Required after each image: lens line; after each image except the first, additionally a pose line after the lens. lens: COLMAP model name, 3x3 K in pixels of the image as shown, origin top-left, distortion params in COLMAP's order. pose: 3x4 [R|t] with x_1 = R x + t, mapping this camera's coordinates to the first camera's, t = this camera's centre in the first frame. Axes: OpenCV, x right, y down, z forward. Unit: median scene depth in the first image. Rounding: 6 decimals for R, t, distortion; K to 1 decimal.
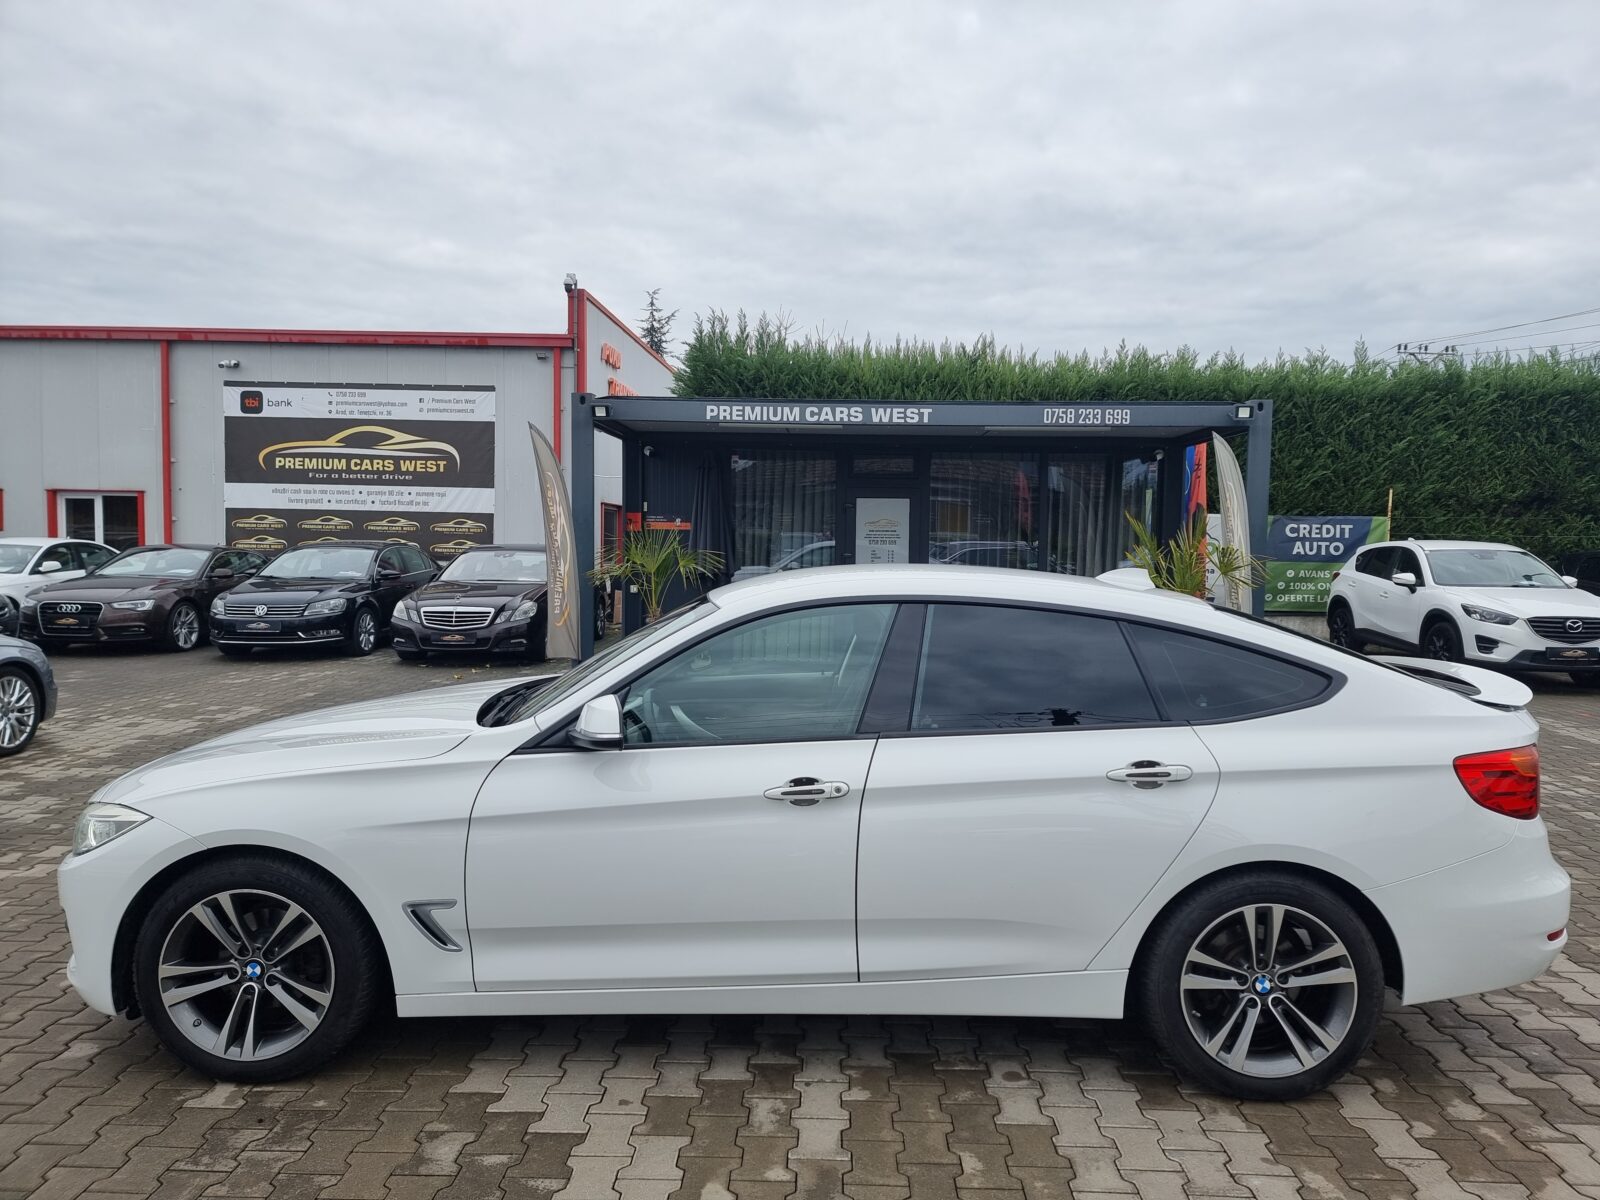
lens RADIAL K [[1105.6, 0, 800.0], [0, 1105.6, 600.0], [0, 0, 1]] dist [0.083324, -0.070594]
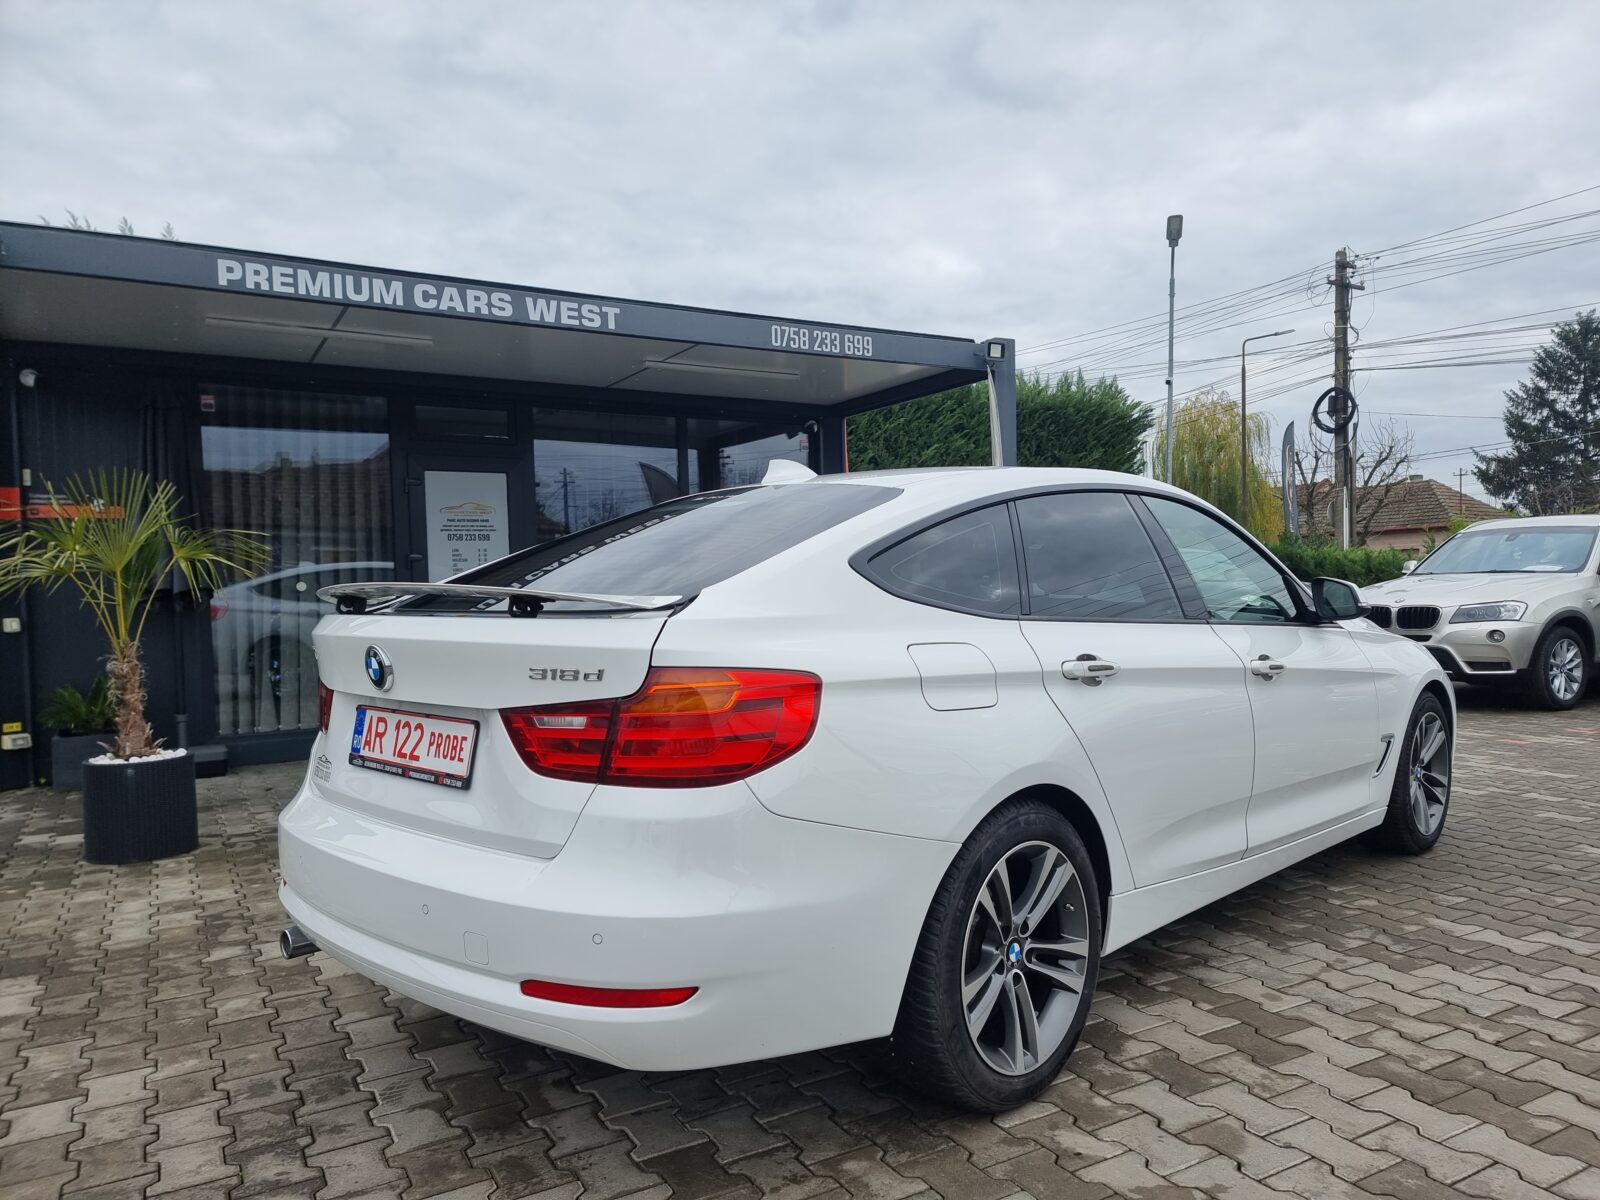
lens RADIAL K [[1105.6, 0, 800.0], [0, 1105.6, 600.0], [0, 0, 1]] dist [0.083324, -0.070594]
pose [[0.859511, -0.039002, 0.509628, -0.126915], [0.055193, 0.998336, -0.016683, 0.013168], [-0.508129, 0.042467, 0.860233, 0.397423]]
